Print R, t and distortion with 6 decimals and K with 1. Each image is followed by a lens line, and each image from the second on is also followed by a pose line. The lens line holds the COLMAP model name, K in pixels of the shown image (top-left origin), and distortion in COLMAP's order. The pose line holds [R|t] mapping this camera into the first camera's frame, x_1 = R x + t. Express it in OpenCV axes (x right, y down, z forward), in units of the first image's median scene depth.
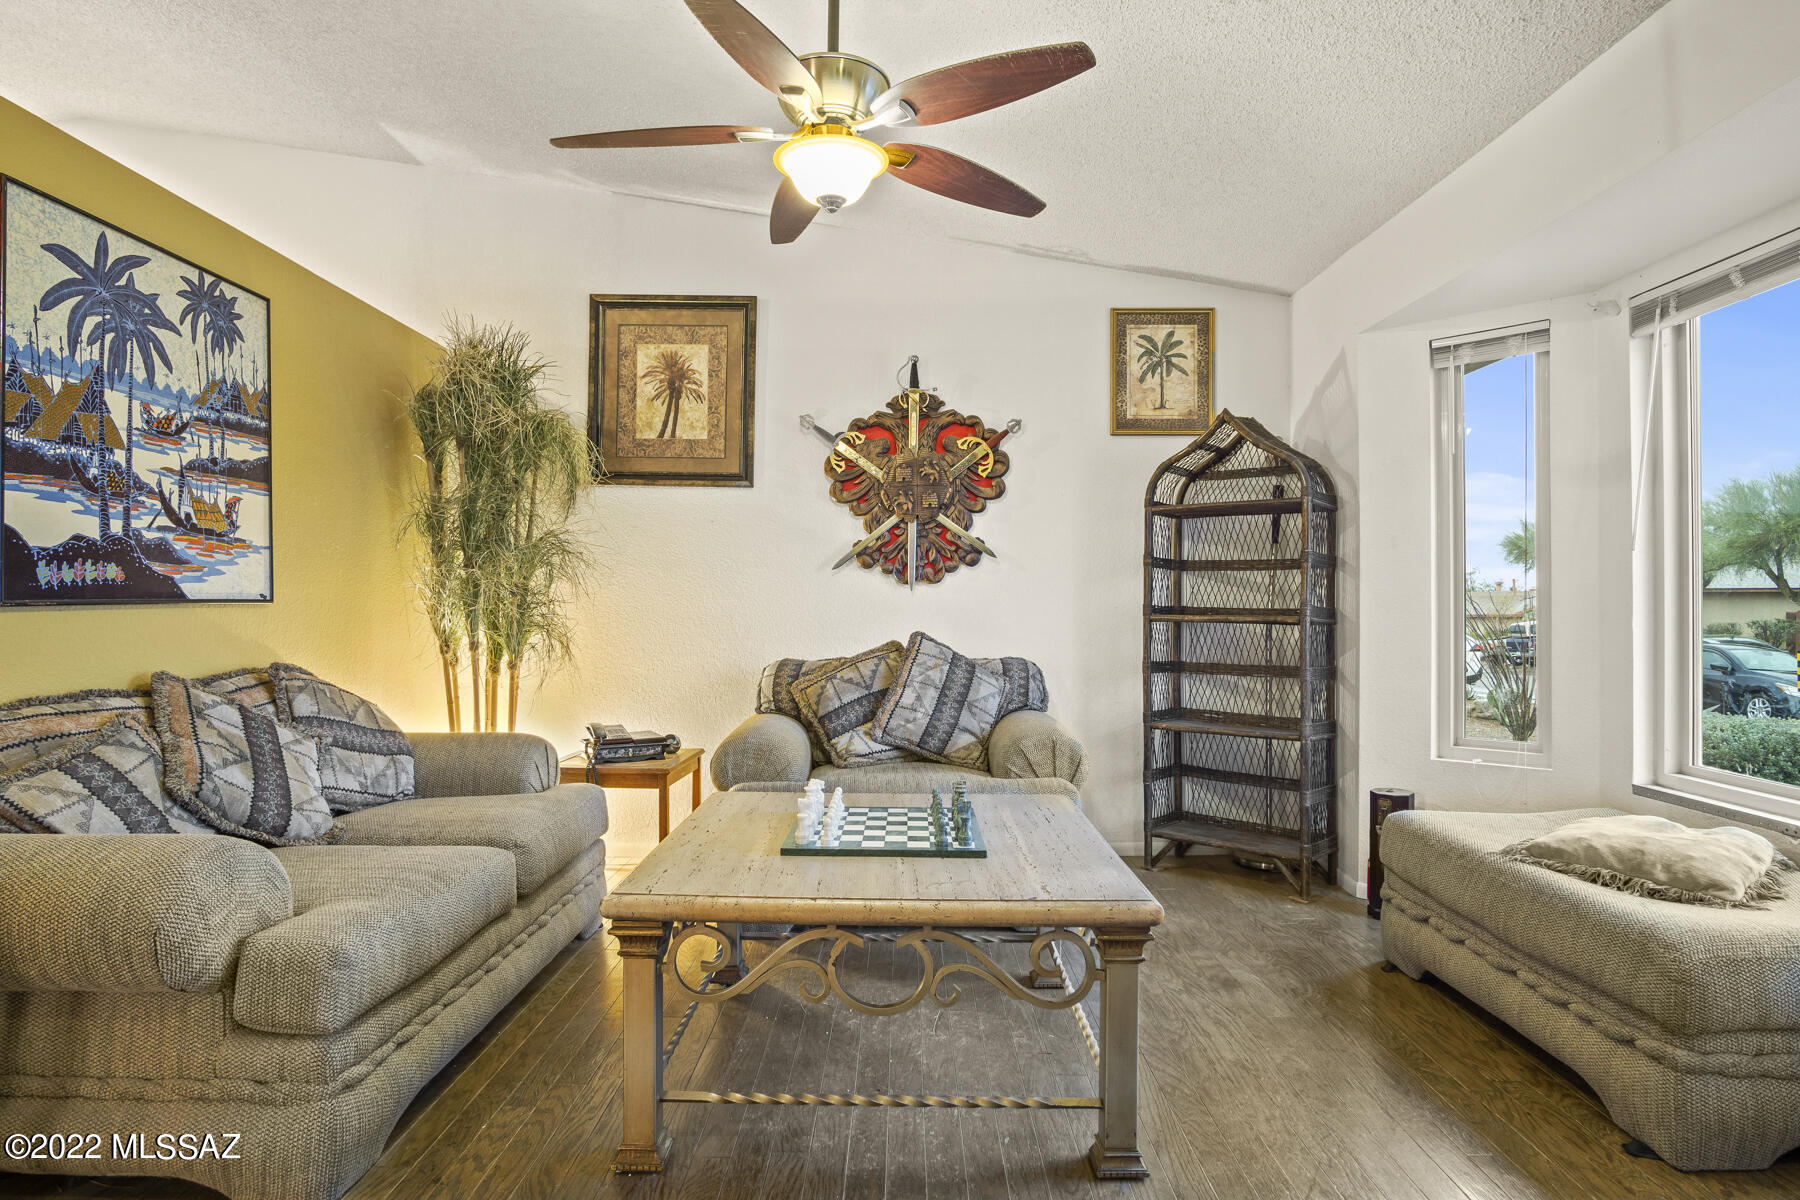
lens RADIAL K [[968.3, 0, 890.6], [0, 968.3, 609.9], [0, 0, 1]] dist [-0.038084, 0.009752]
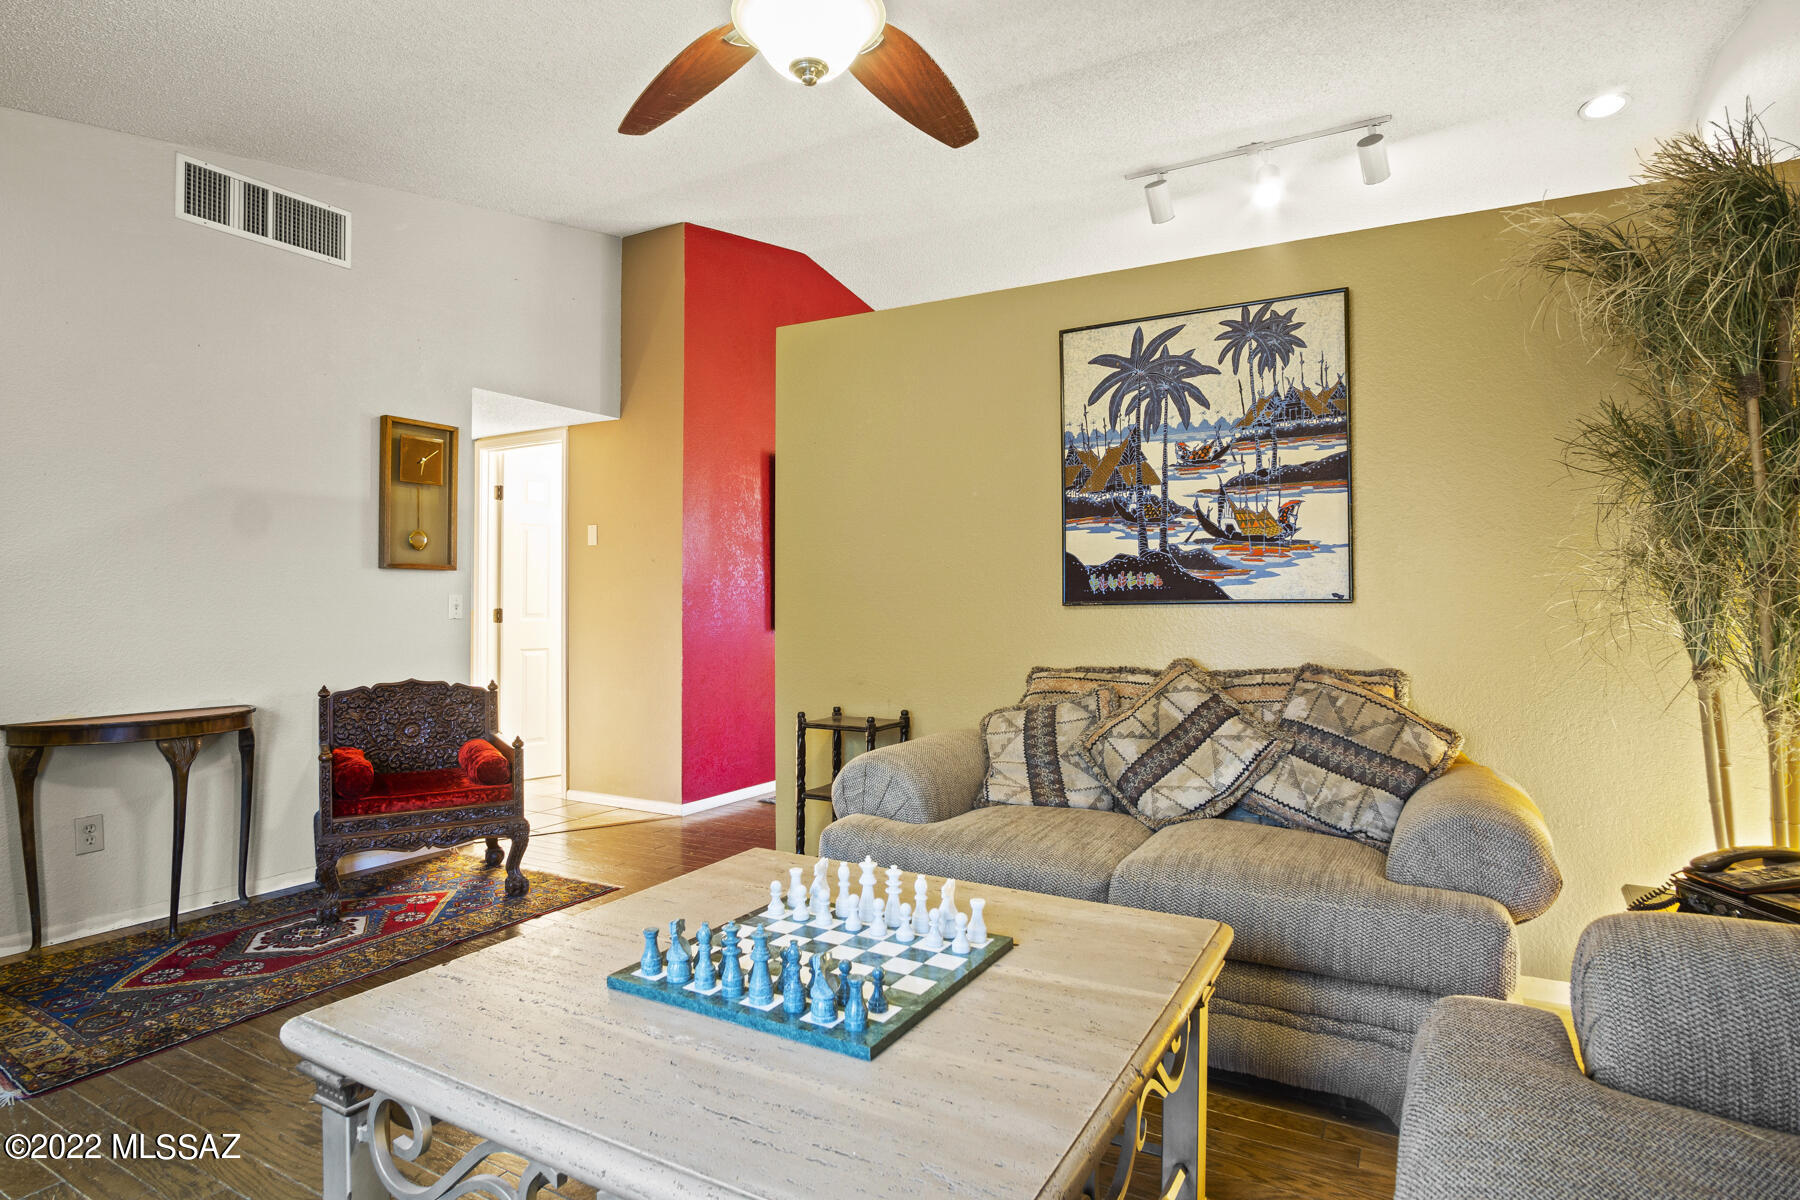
lens RADIAL K [[968.3, 0, 902.5], [0, 968.3, 598.4], [0, 0, 1]] dist [-0.038084, 0.009752]
pose [[-0.482371, -0.002751, -0.875963, 0.330796], [-0.003184, 0.999994, -0.001387, -0.007052], [0.875961, 0.002120, -0.482377, 0.858172]]
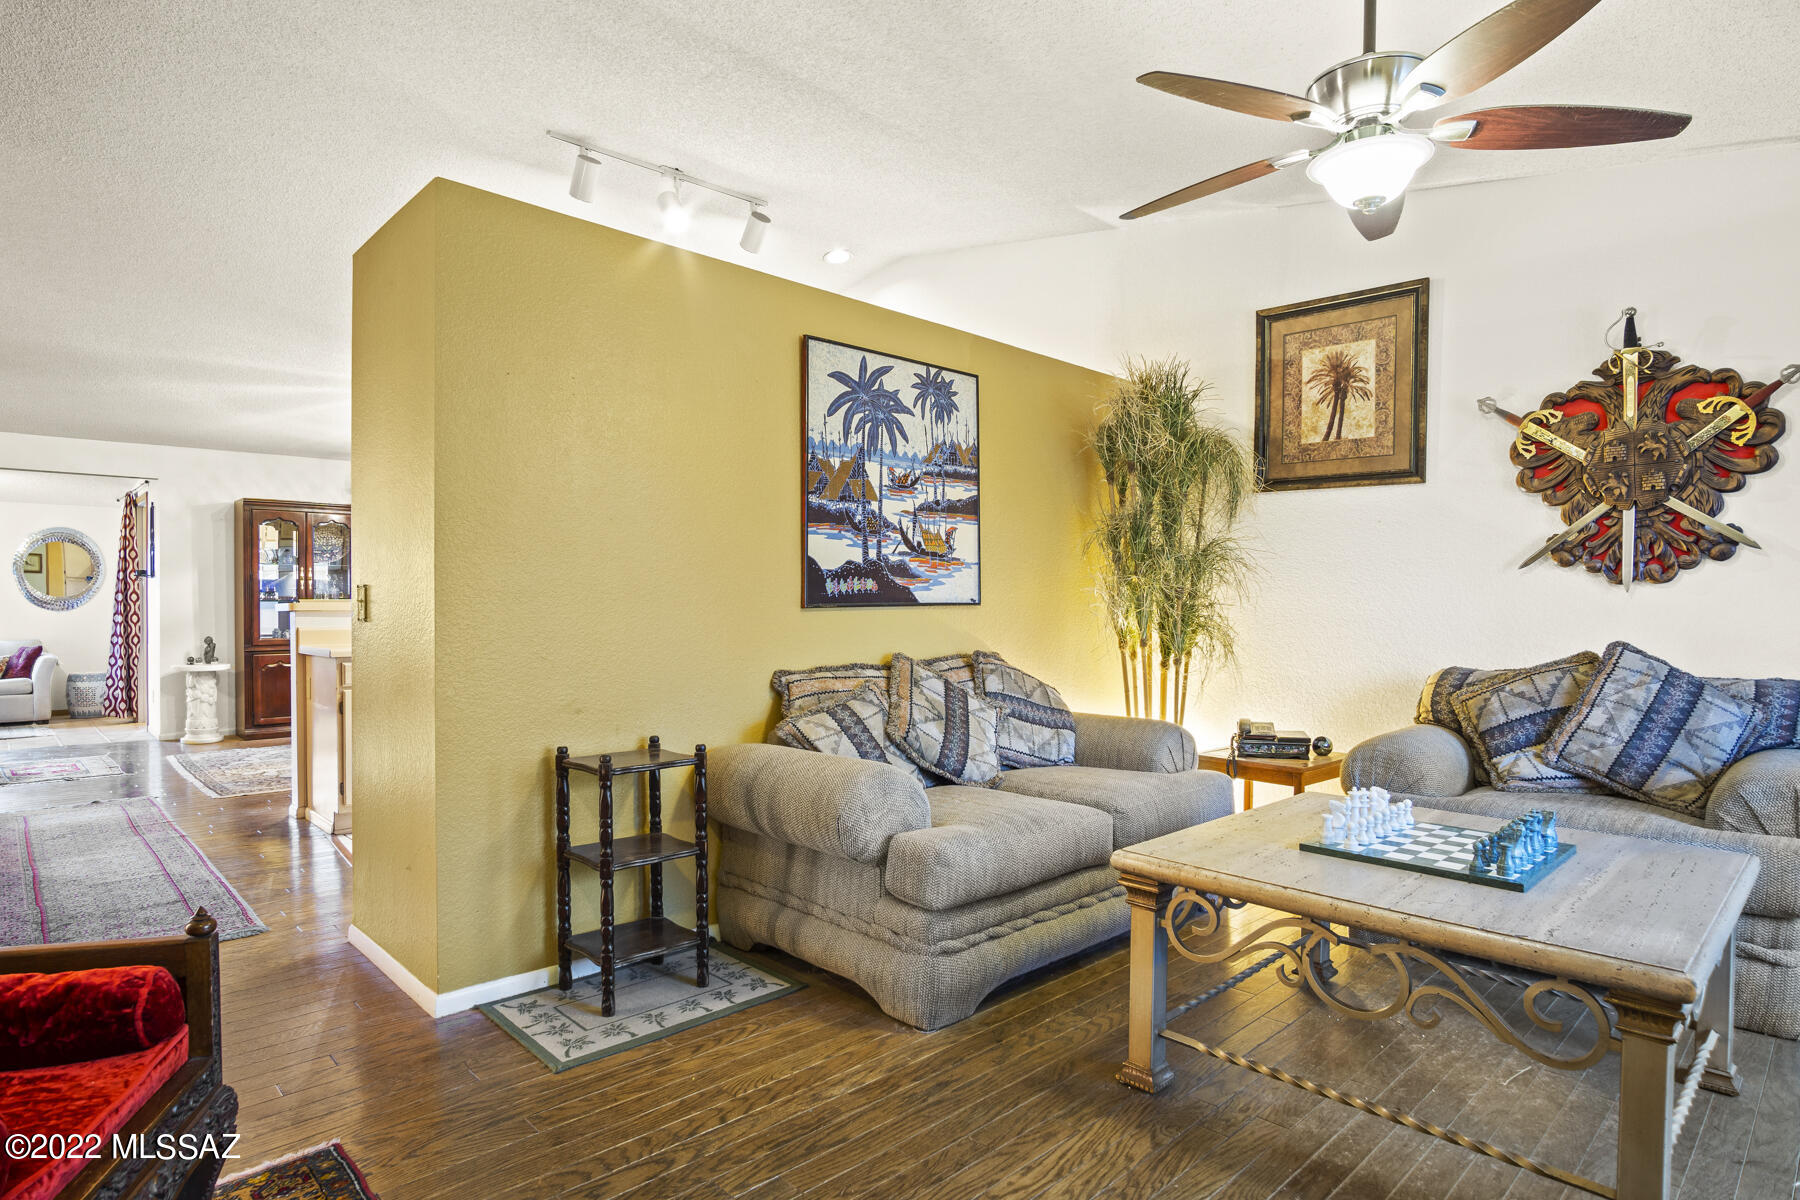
lens RADIAL K [[968.3, 0, 888.4], [0, 968.3, 620.9], [0, 0, 1]] dist [-0.038084, 0.009752]
pose [[0.701499, 0.014762, -0.712518, 0.176549], [-0.006136, 0.999874, 0.014673, -0.003673], [0.712644, -0.005921, 0.701501, -0.025672]]
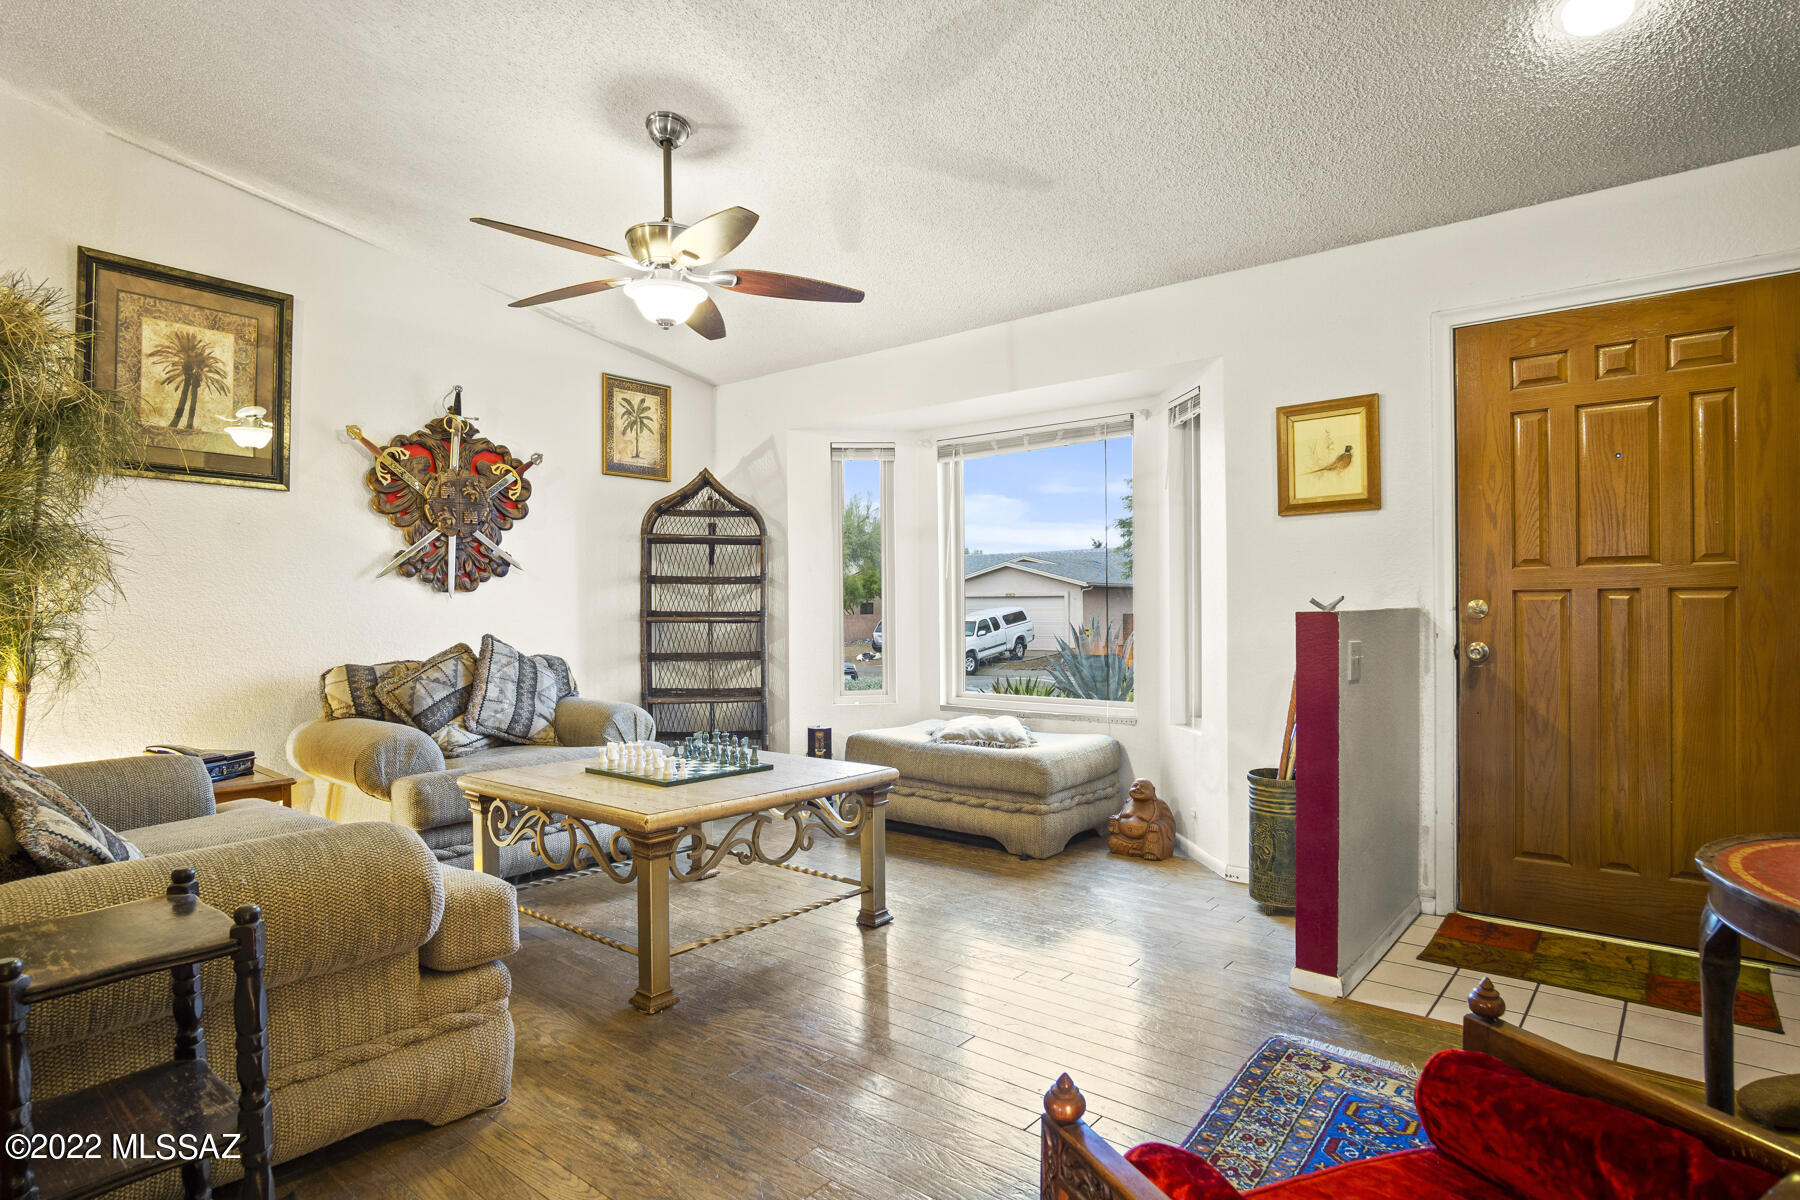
lens RADIAL K [[968.3, 0, 889.4], [0, 968.3, 611.6], [0, 0, 1]] dist [-0.038084, 0.009752]
pose [[0.628109, -0.007169, 0.778092, -0.576607], [0.010707, 0.999943, 0.000569, 0.000276], [-0.778051, 0.007974, 0.628150, -0.081512]]
